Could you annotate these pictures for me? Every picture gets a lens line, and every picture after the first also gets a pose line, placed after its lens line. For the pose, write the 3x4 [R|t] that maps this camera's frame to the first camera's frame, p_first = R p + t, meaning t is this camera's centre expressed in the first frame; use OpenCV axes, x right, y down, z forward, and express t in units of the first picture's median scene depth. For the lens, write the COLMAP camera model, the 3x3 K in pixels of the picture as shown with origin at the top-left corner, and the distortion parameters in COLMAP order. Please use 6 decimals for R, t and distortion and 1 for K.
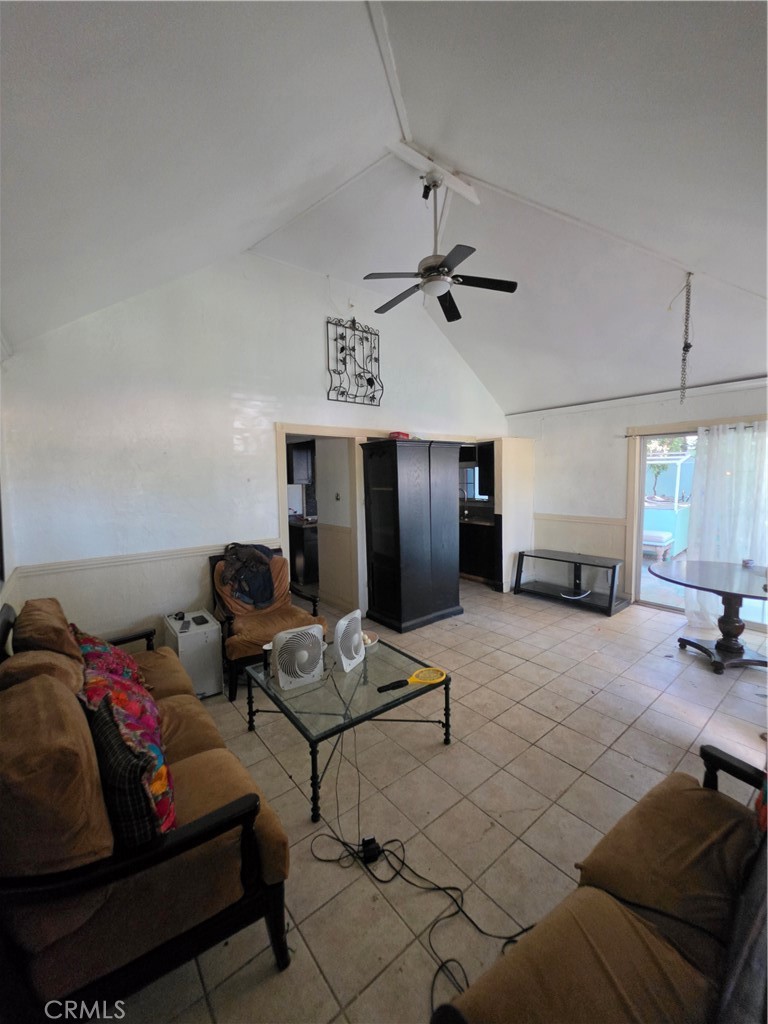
lens RADIAL K [[410.2, 0, 395.9], [0, 410.2, 504.7], [0, 0, 1]] dist [-0.008043, -0.000205]
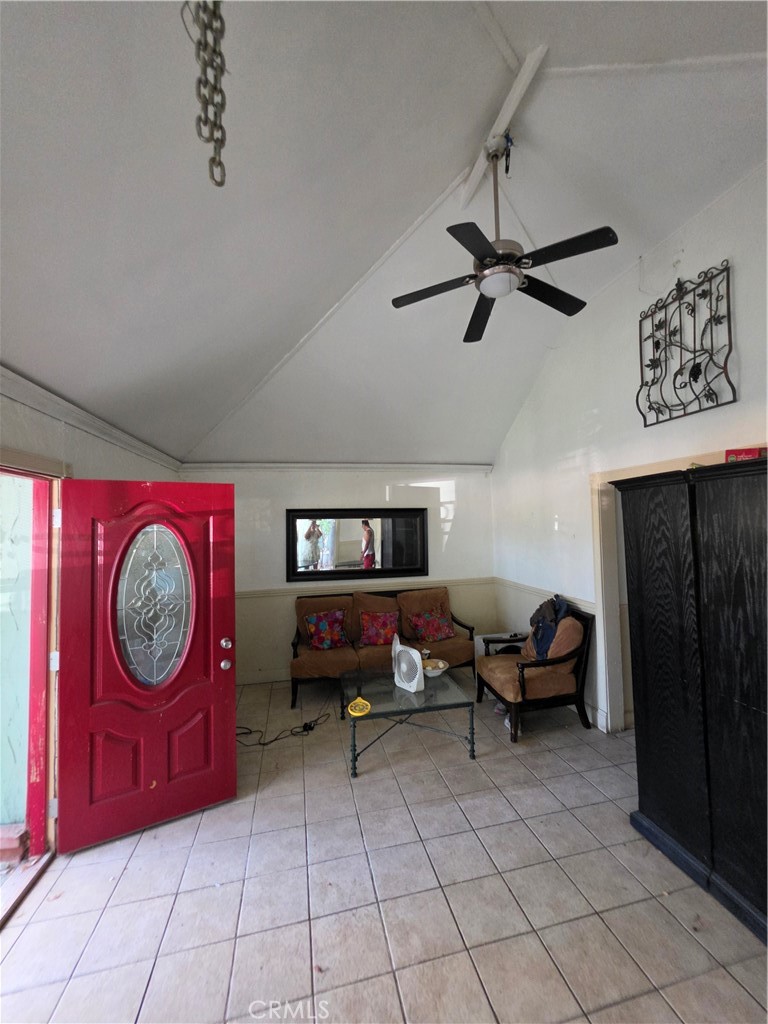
lens RADIAL K [[410.2, 0, 395.9], [0, 410.2, 504.7], [0, 0, 1]] dist [-0.008043, -0.000205]
pose [[-0.439240, -0.006091, -0.898349, 0.642525], [-0.030639, 0.999497, 0.008204, -0.113547], [0.897847, 0.031128, -0.439206, 0.915610]]
